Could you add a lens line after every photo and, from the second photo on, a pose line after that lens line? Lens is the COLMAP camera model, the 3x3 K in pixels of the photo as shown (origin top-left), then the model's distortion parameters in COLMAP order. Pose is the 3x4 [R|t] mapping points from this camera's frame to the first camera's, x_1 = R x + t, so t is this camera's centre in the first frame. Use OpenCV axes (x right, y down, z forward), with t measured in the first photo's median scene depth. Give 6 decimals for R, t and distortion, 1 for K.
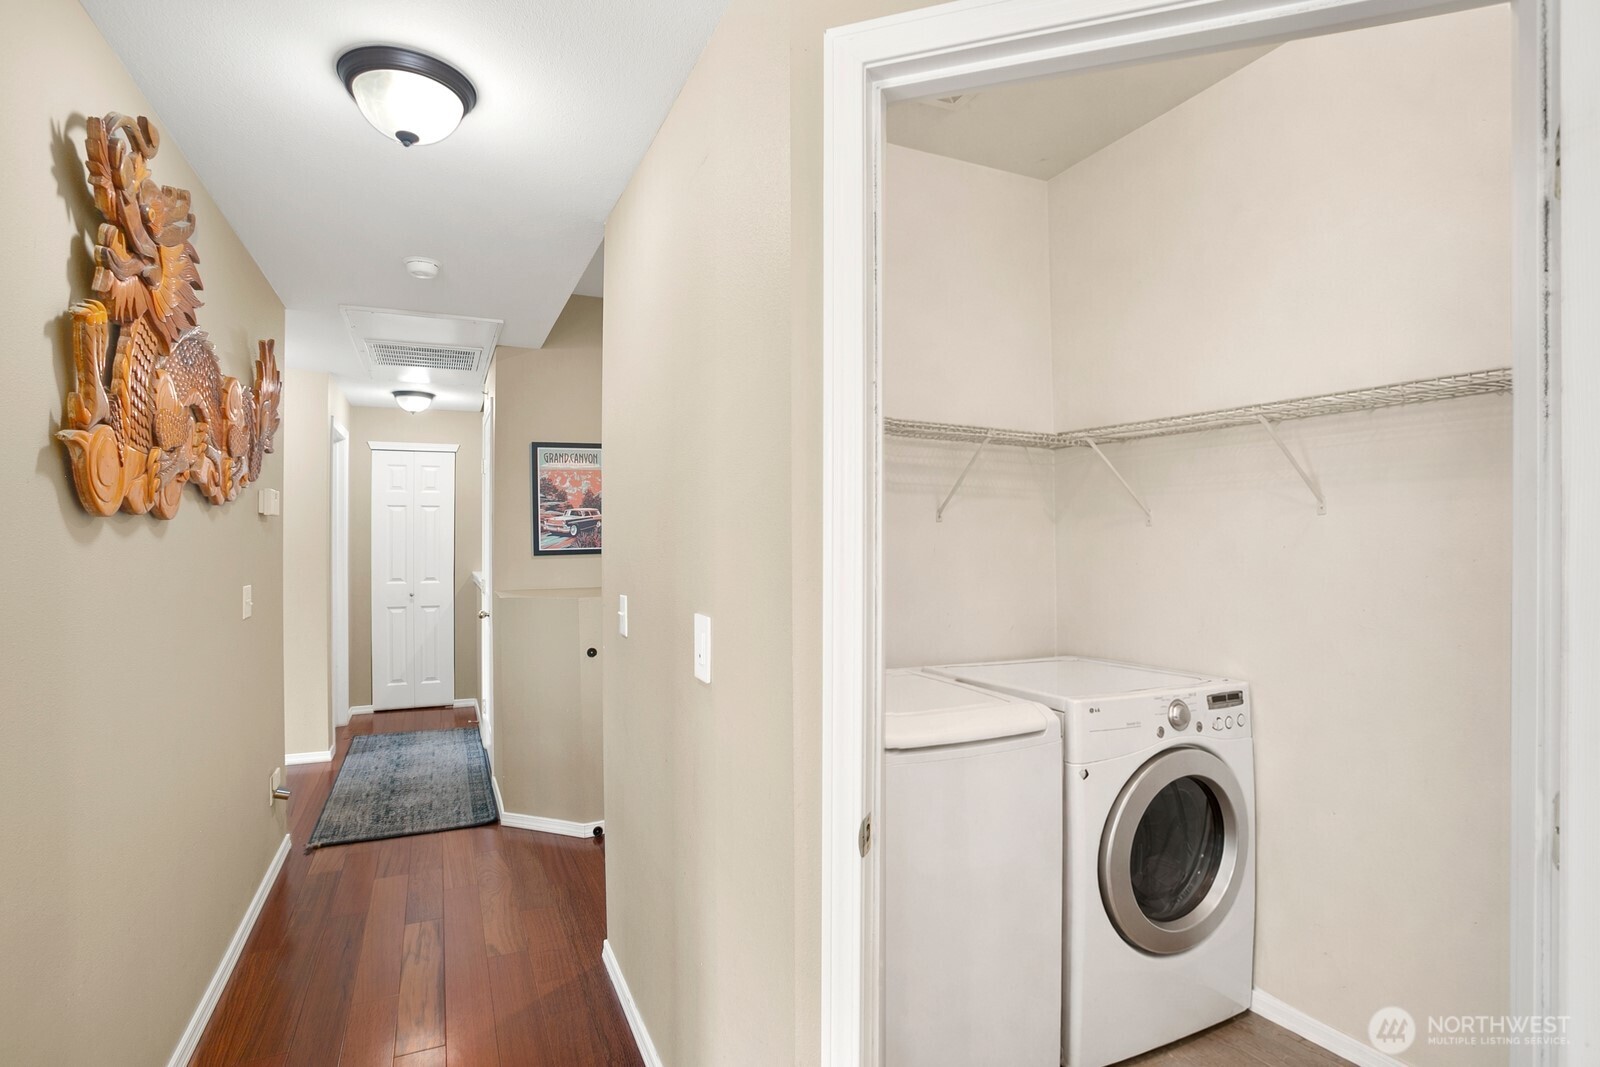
lens RADIAL K [[778.6, 0, 804.5], [0, 778.6, 535.7], [0, 0, 1]] dist [-0.050014, 0.010247]
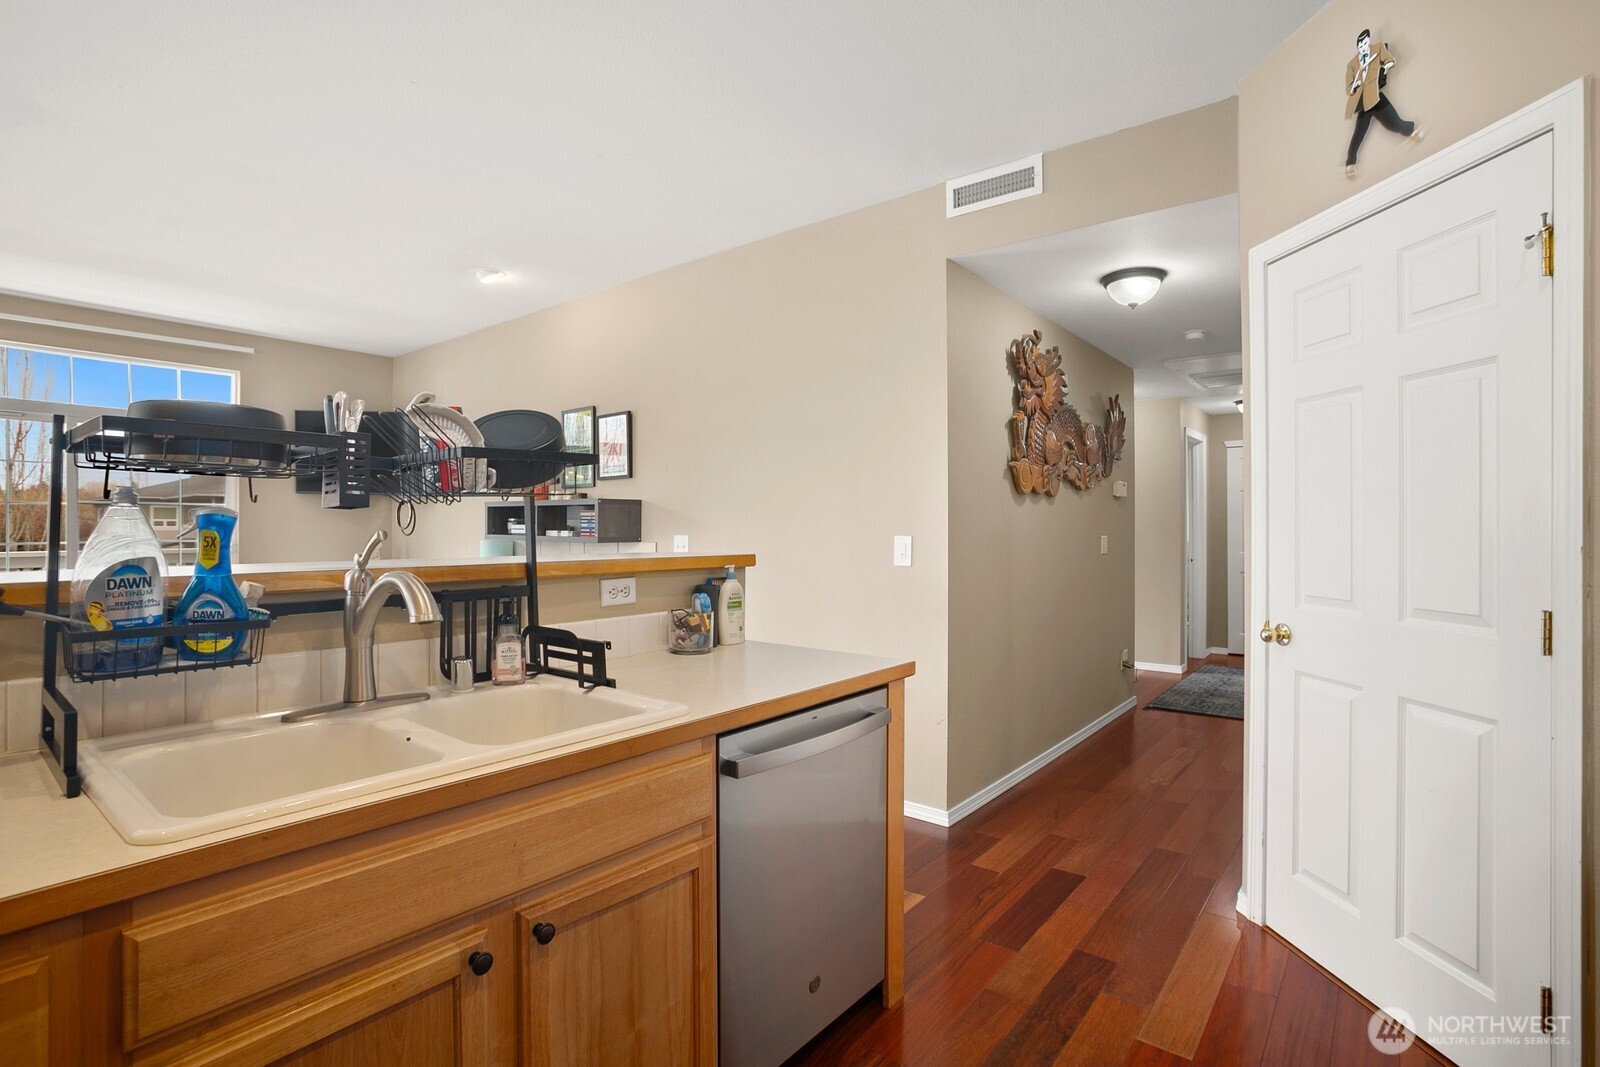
lens RADIAL K [[778.6, 0, 799.2], [0, 778.6, 531.1], [0, 0, 1]] dist [-0.050014, 0.010247]
pose [[0.451744, -0.002707, -0.892144, 0.882628], [0.005509, 0.999985, -0.000244, 0.079258], [0.892131, -0.004805, 0.451752, -0.720394]]
